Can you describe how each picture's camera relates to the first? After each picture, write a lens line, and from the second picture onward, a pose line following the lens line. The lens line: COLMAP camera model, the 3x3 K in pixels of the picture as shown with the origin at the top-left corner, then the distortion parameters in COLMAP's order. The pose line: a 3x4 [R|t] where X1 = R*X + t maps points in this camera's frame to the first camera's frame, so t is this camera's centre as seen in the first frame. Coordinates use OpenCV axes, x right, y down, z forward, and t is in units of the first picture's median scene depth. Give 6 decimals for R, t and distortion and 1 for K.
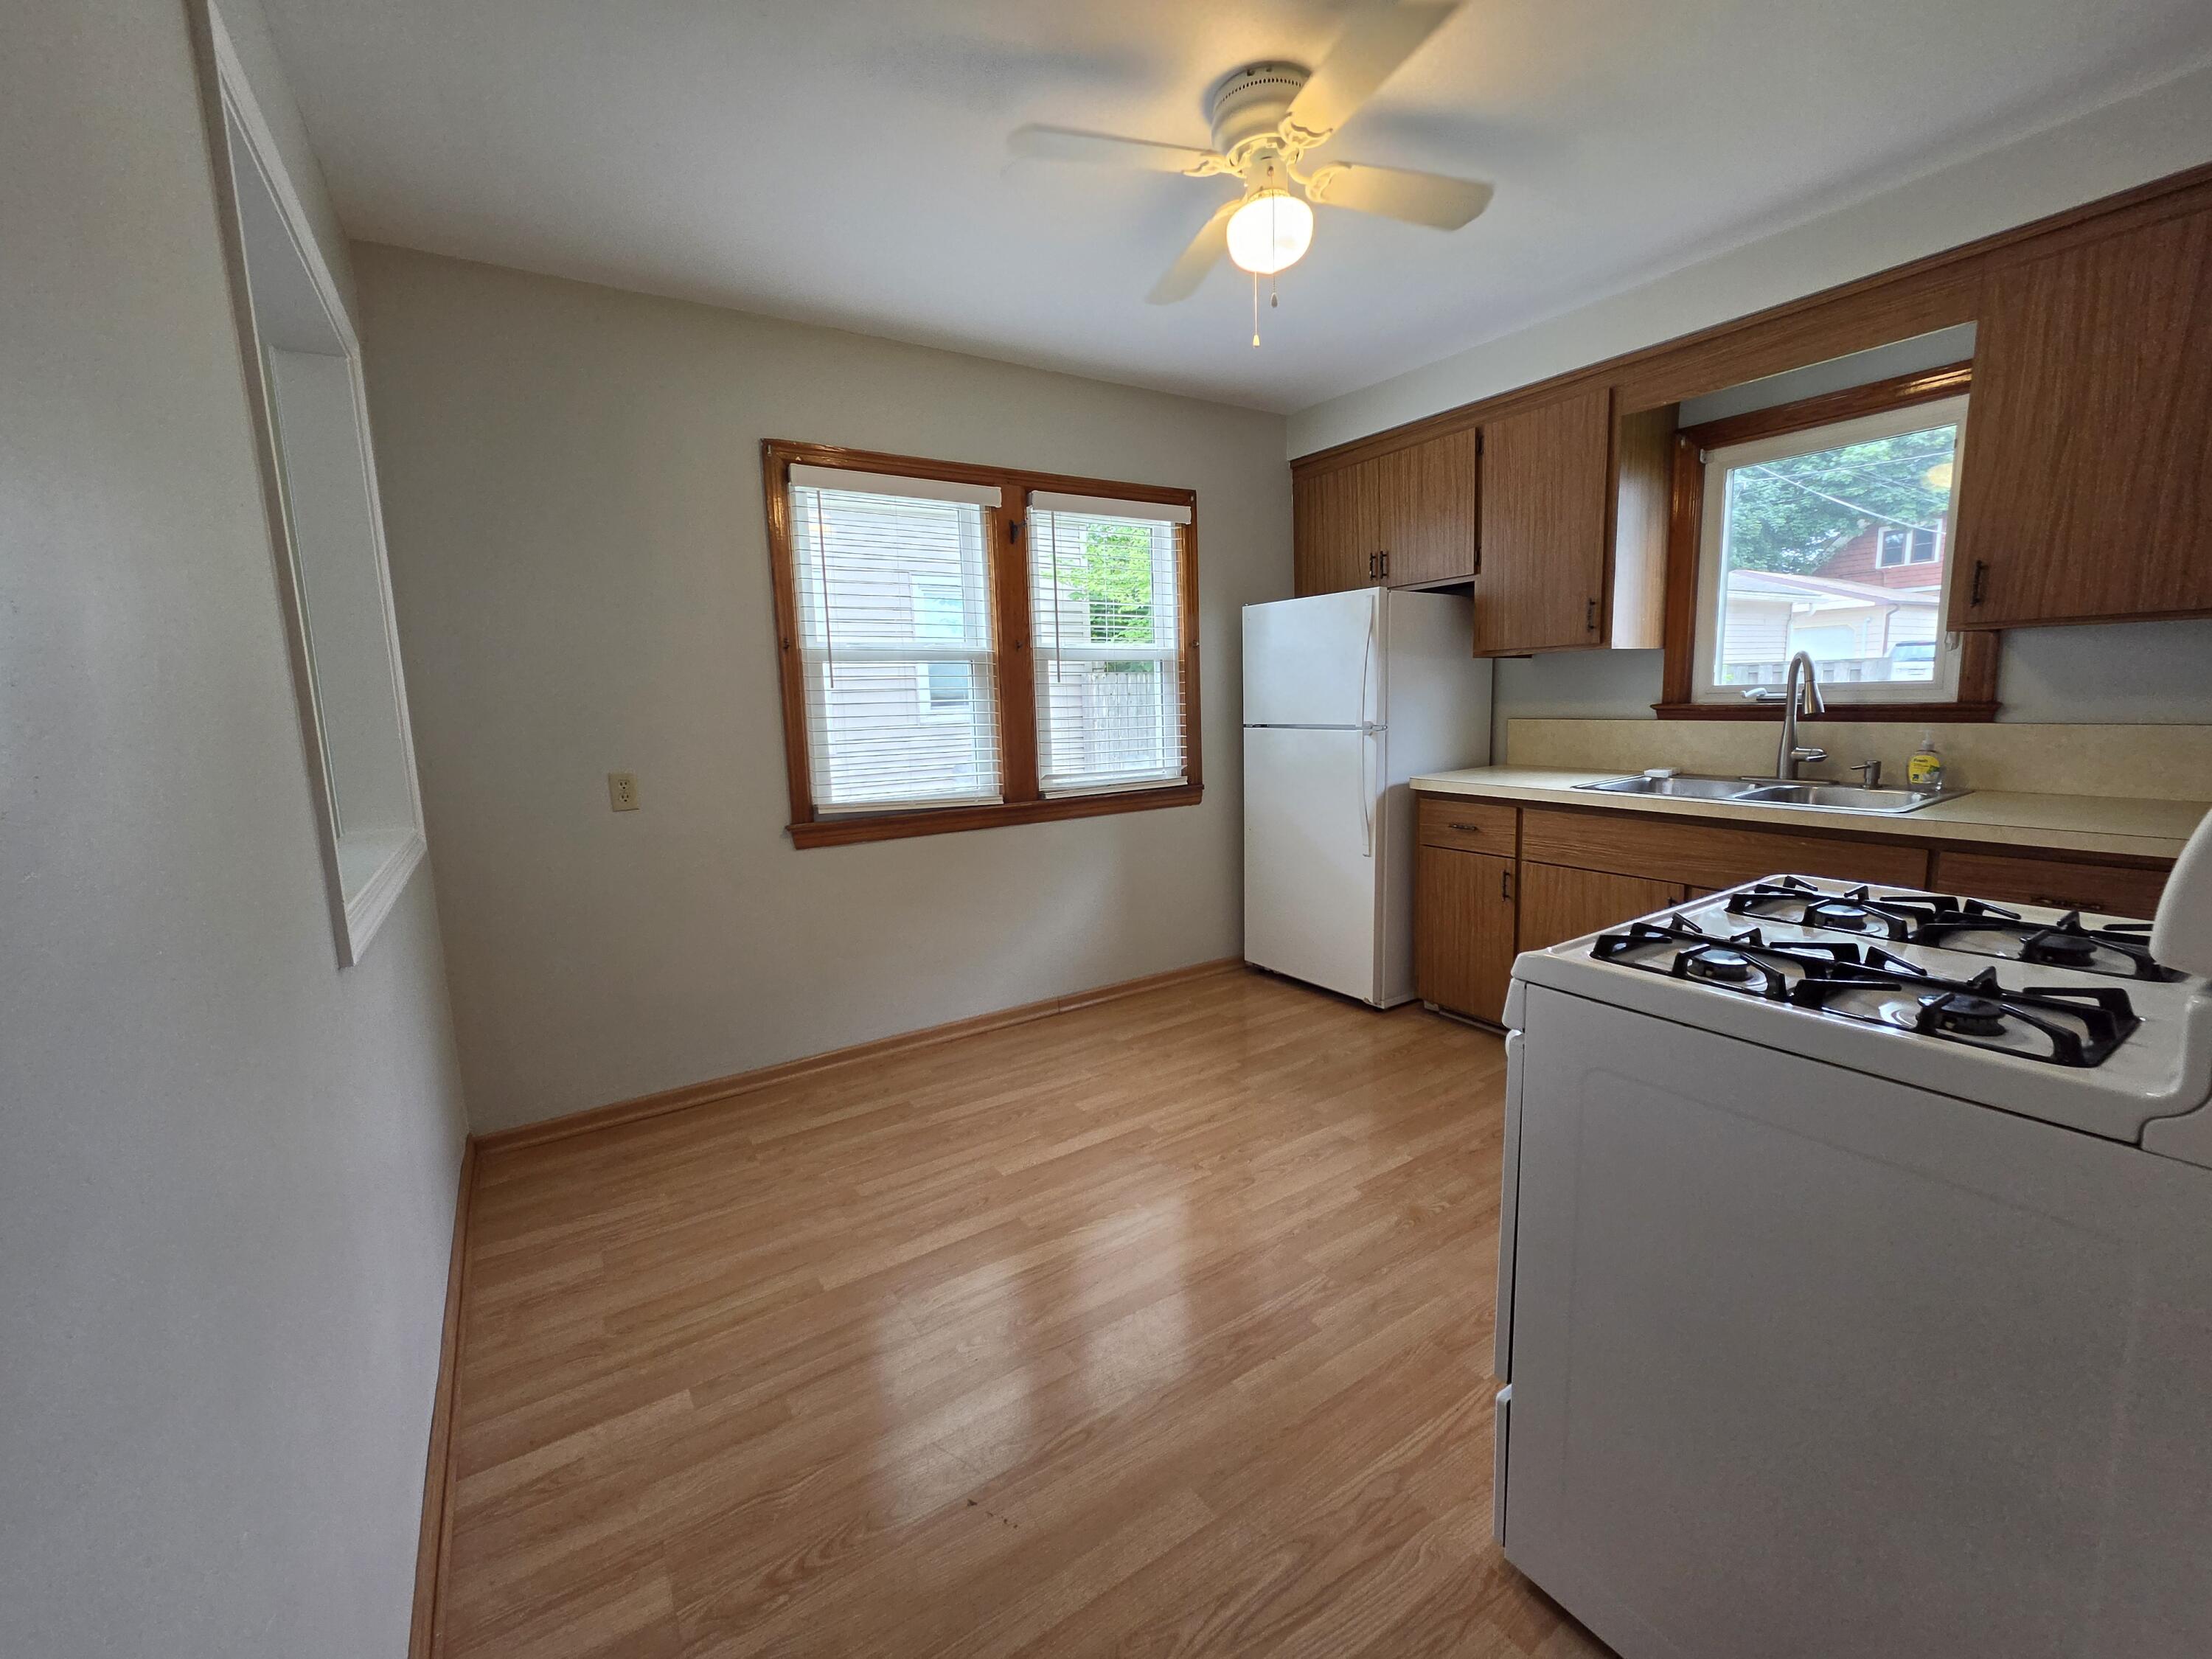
lens RADIAL K [[903.9, 0, 1121.5], [0, 903.9, 815.5], [0, 0, 1]] dist [0.001783, 0.001186]
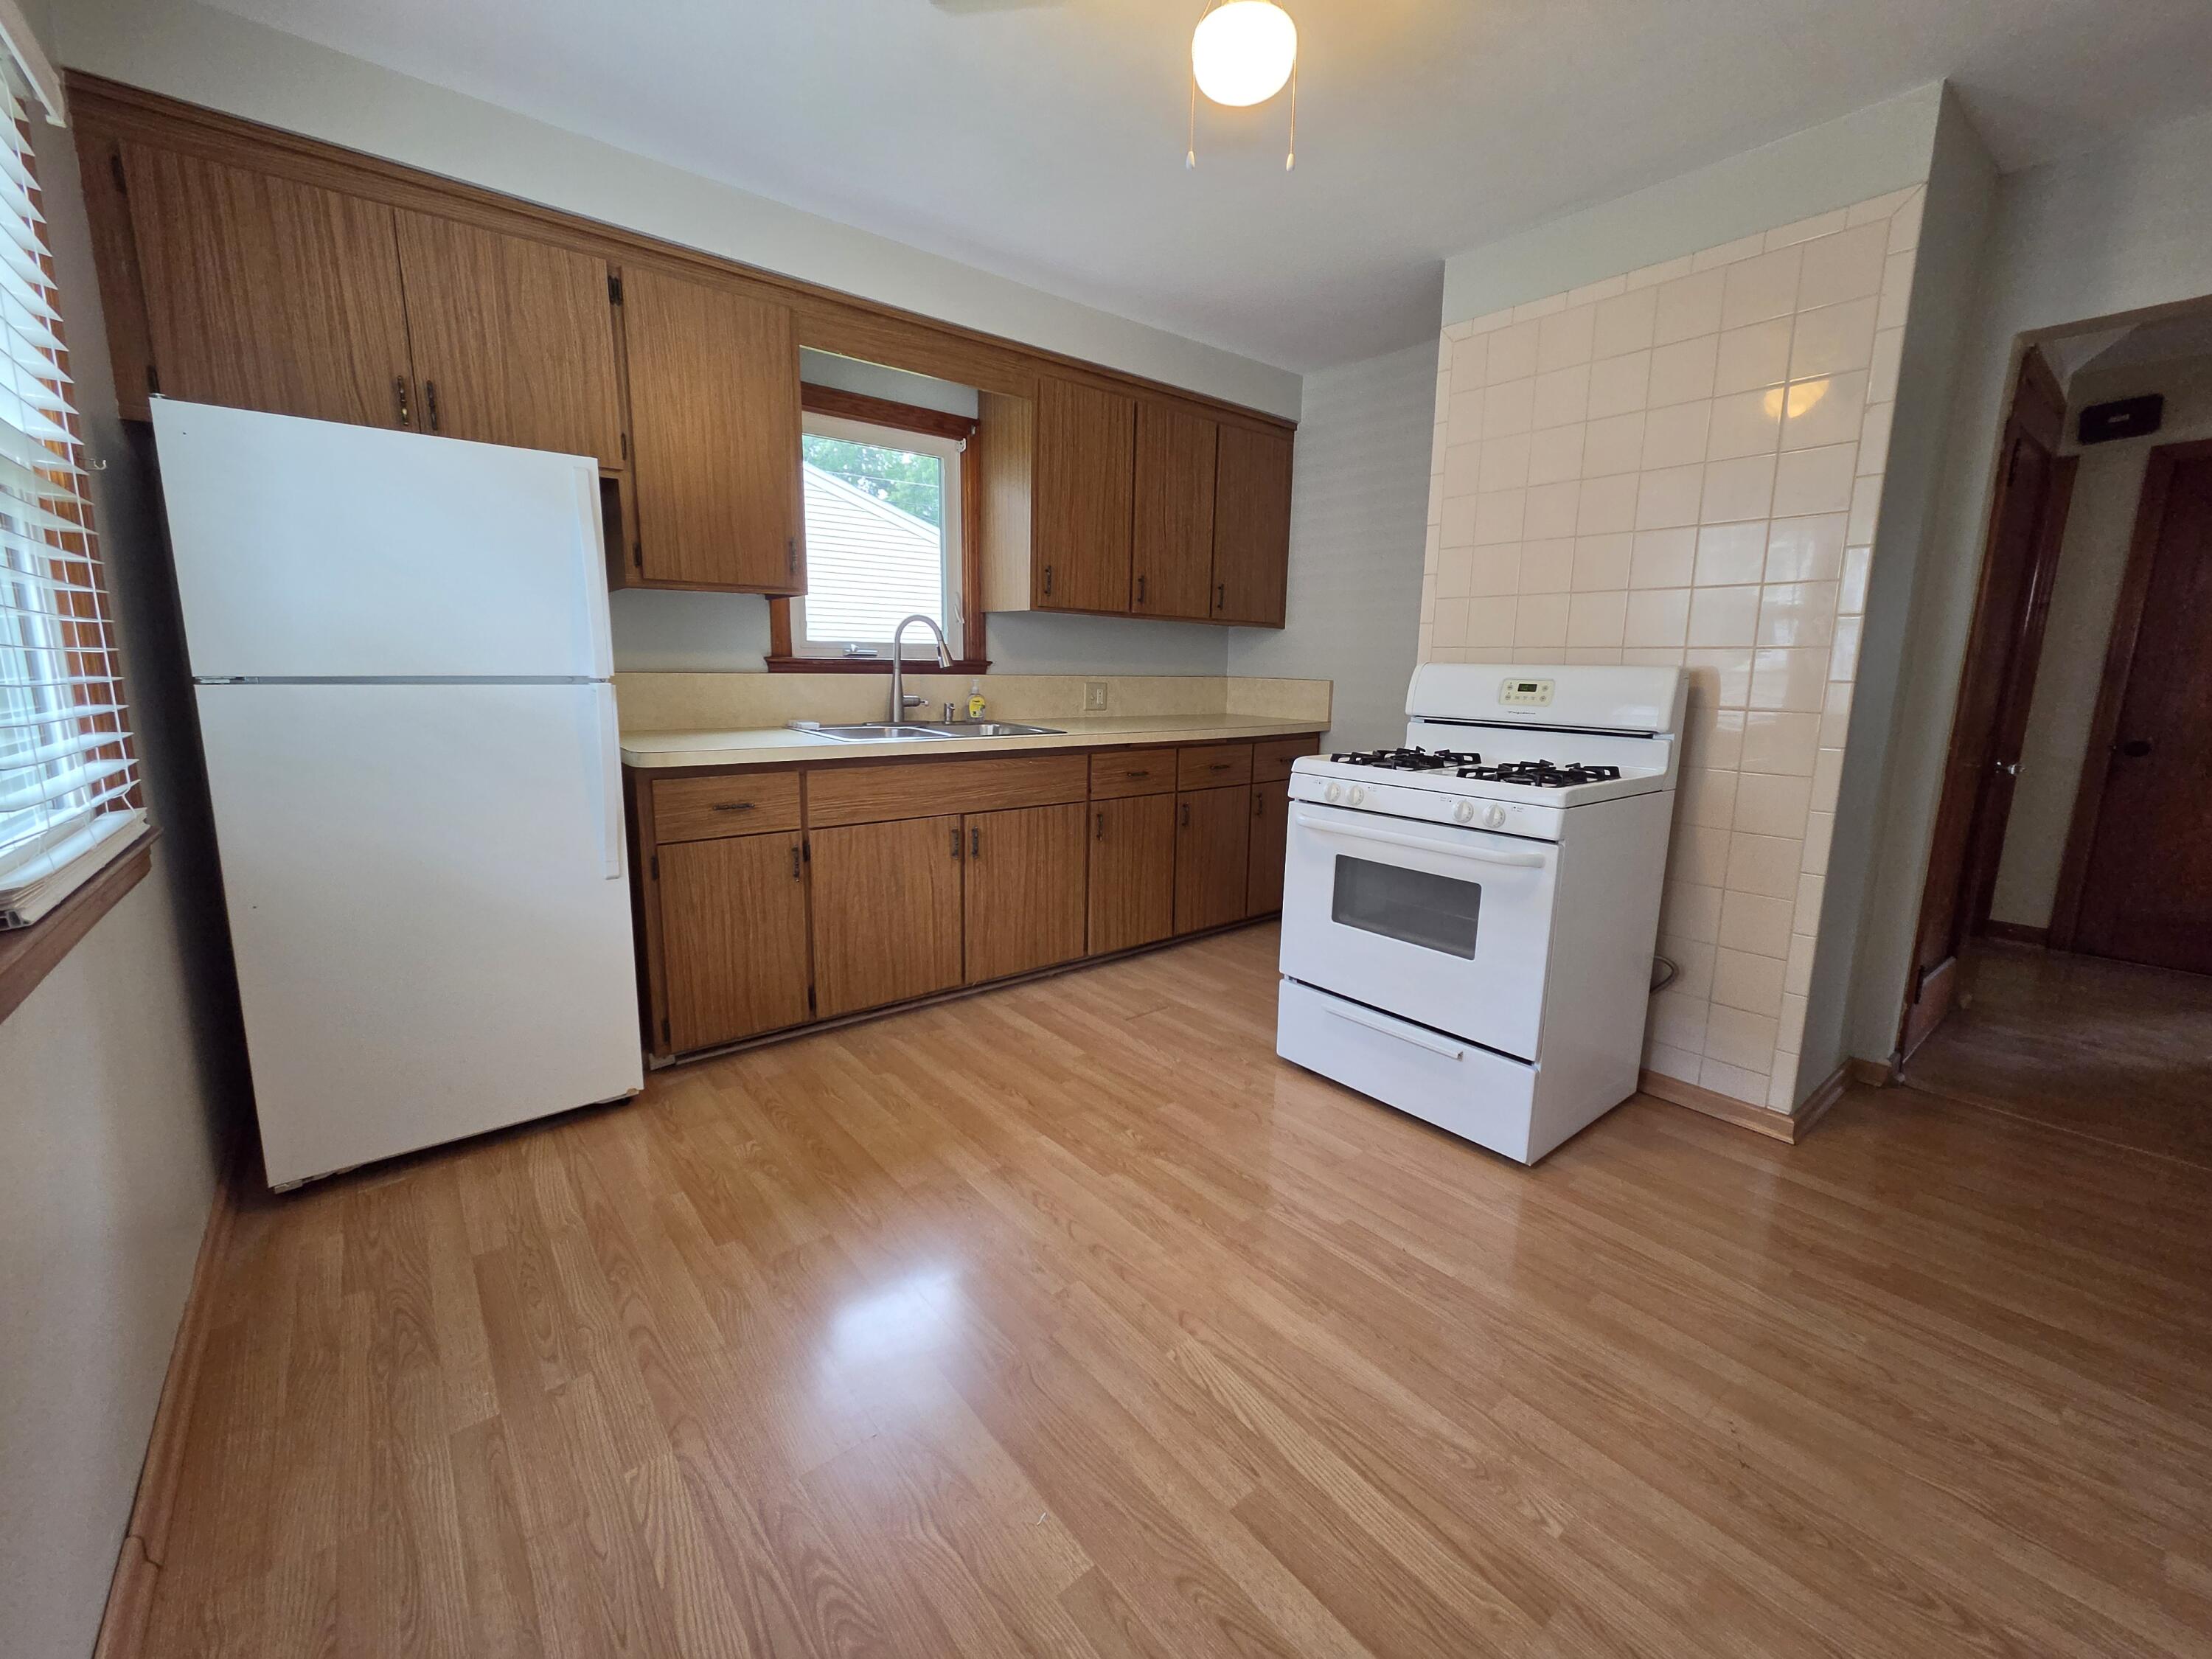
lens RADIAL K [[903.9, 0, 1105.4], [0, 903.9, 811.7], [0, 0, 1]] dist [0.001783, 0.001186]
pose [[-0.093882, -0.134733, 0.986424, -0.472749], [0.118446, 0.982252, 0.145436, -0.064784], [-0.988512, 0.130492, -0.076258, 0.819782]]
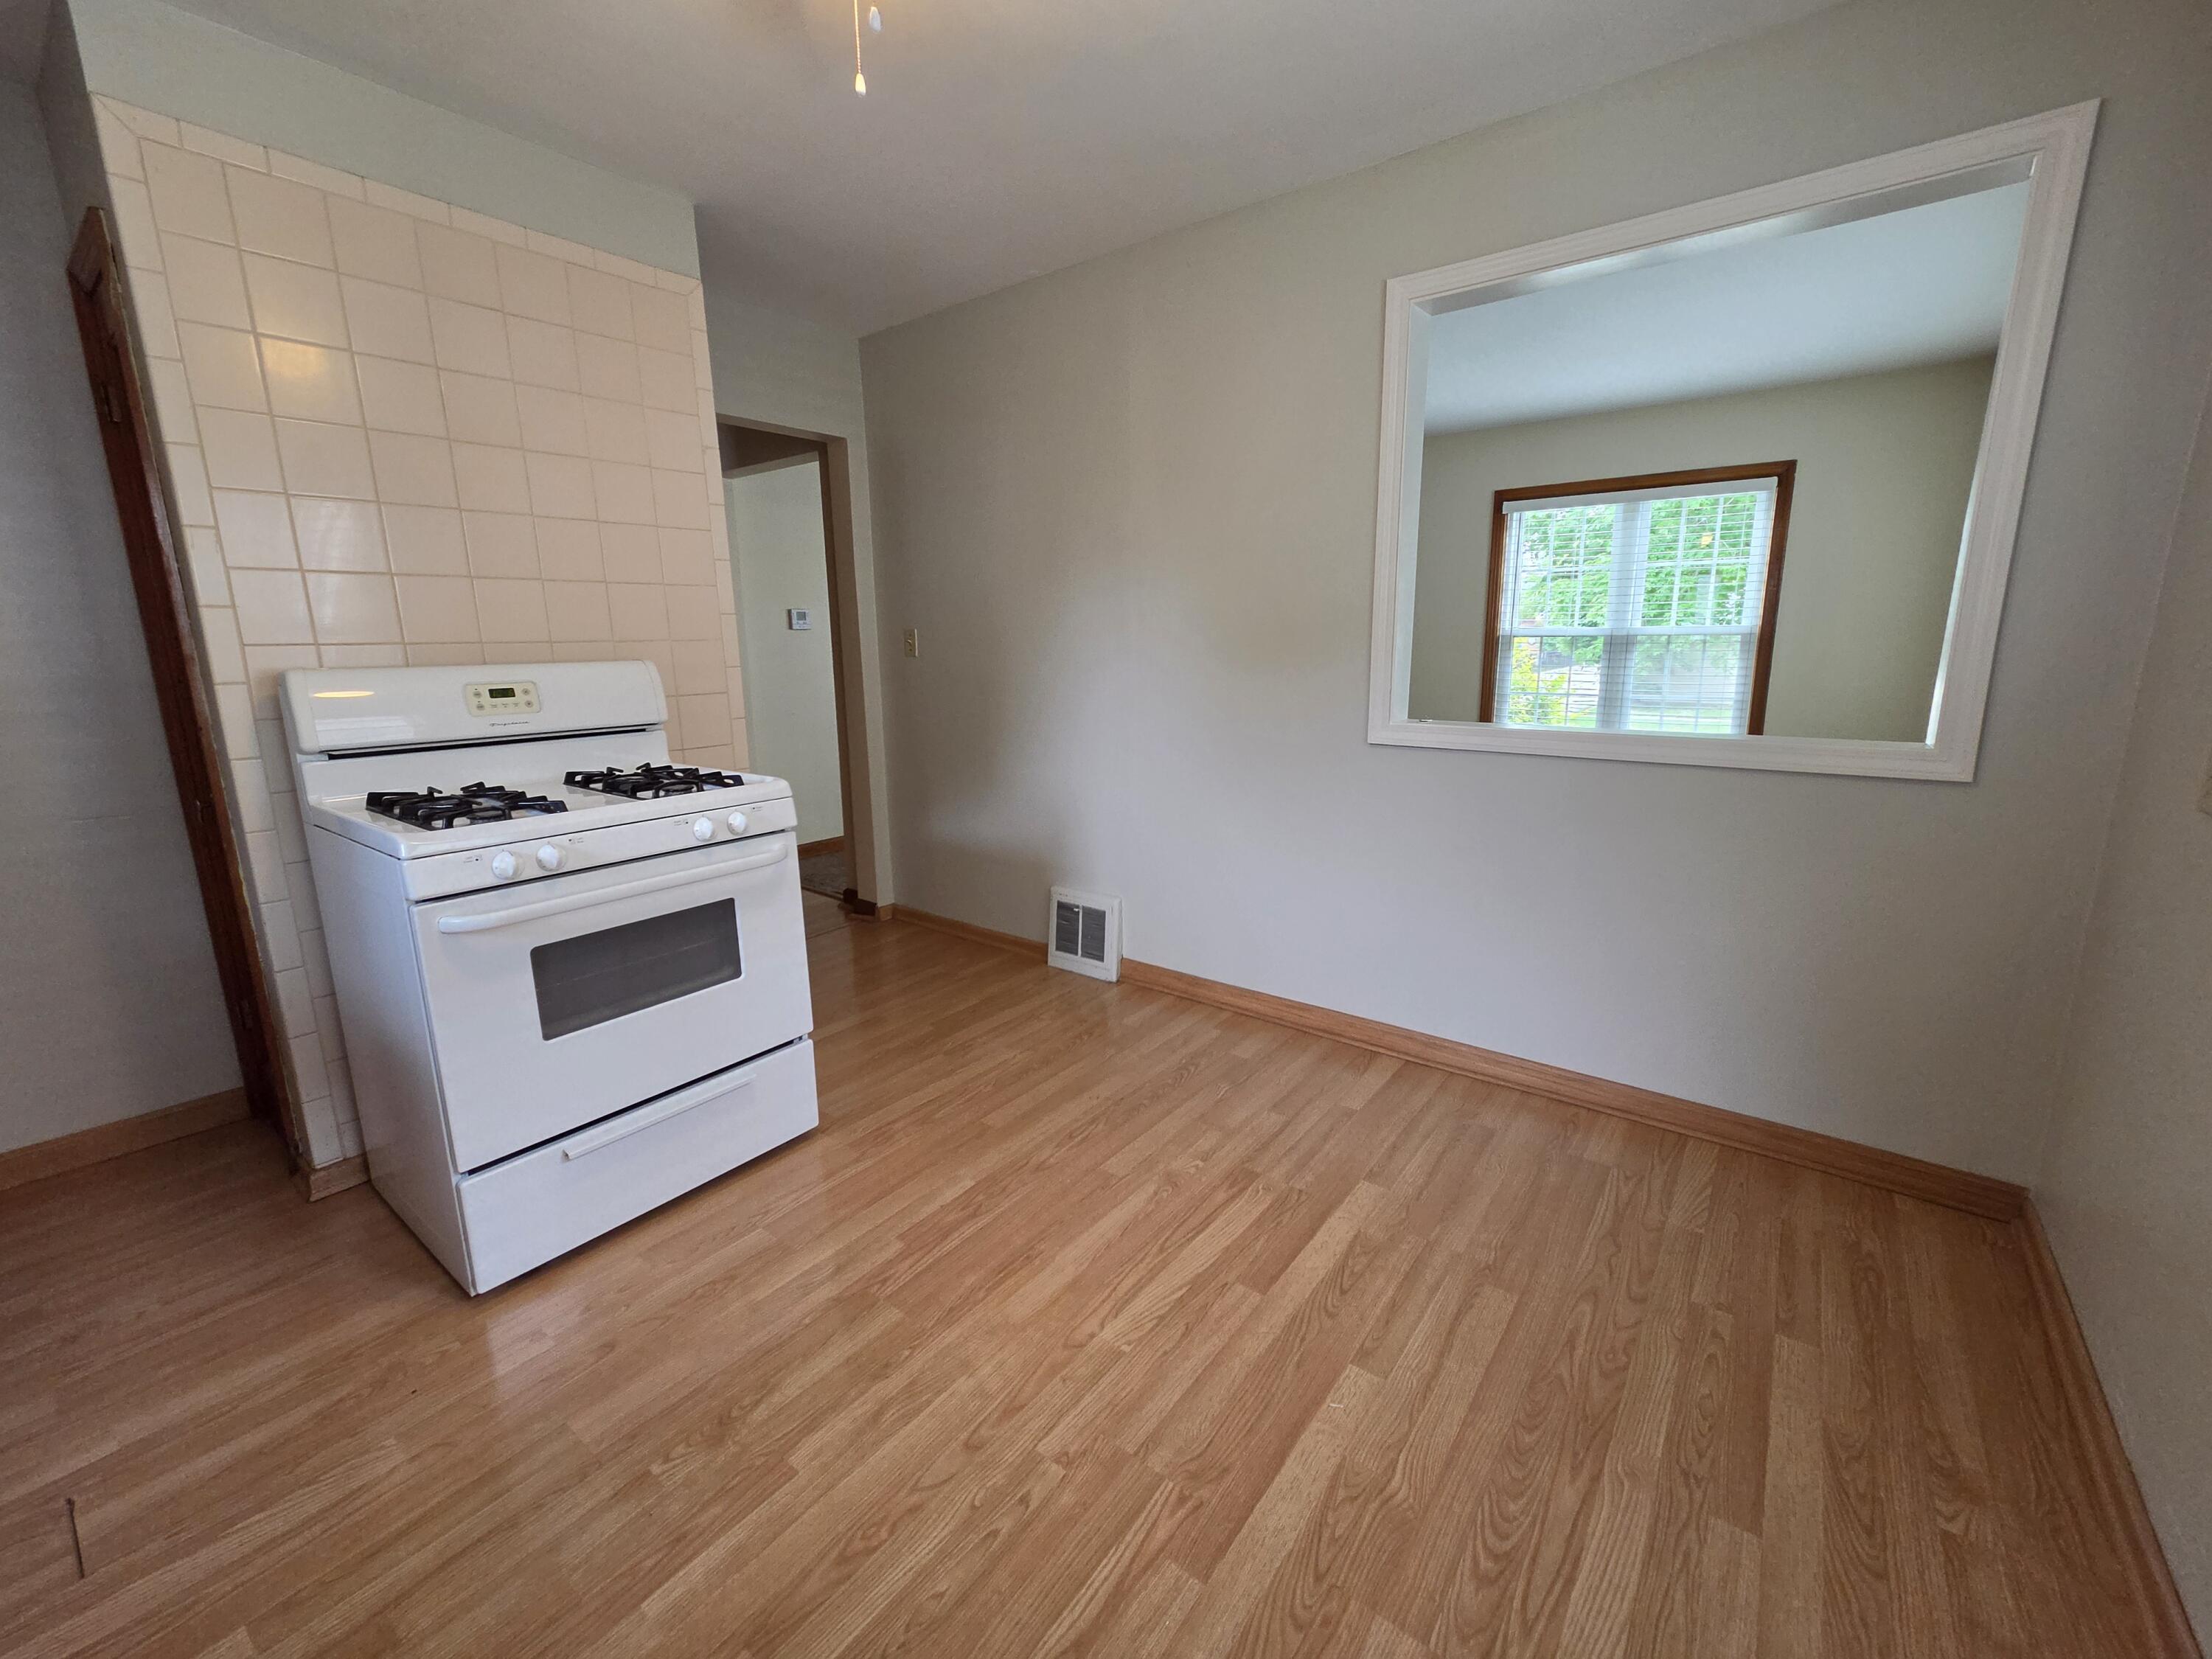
lens RADIAL K [[903.9, 0, 1114.2], [0, 903.9, 810.3], [0, 0, 1]] dist [0.001783, 0.001186]
pose [[-0.946120, 0.101425, -0.307521, 0.159042], [-0.003830, 0.946109, 0.323824, -0.157043], [0.323793, 0.307555, -0.894745, 1.177650]]
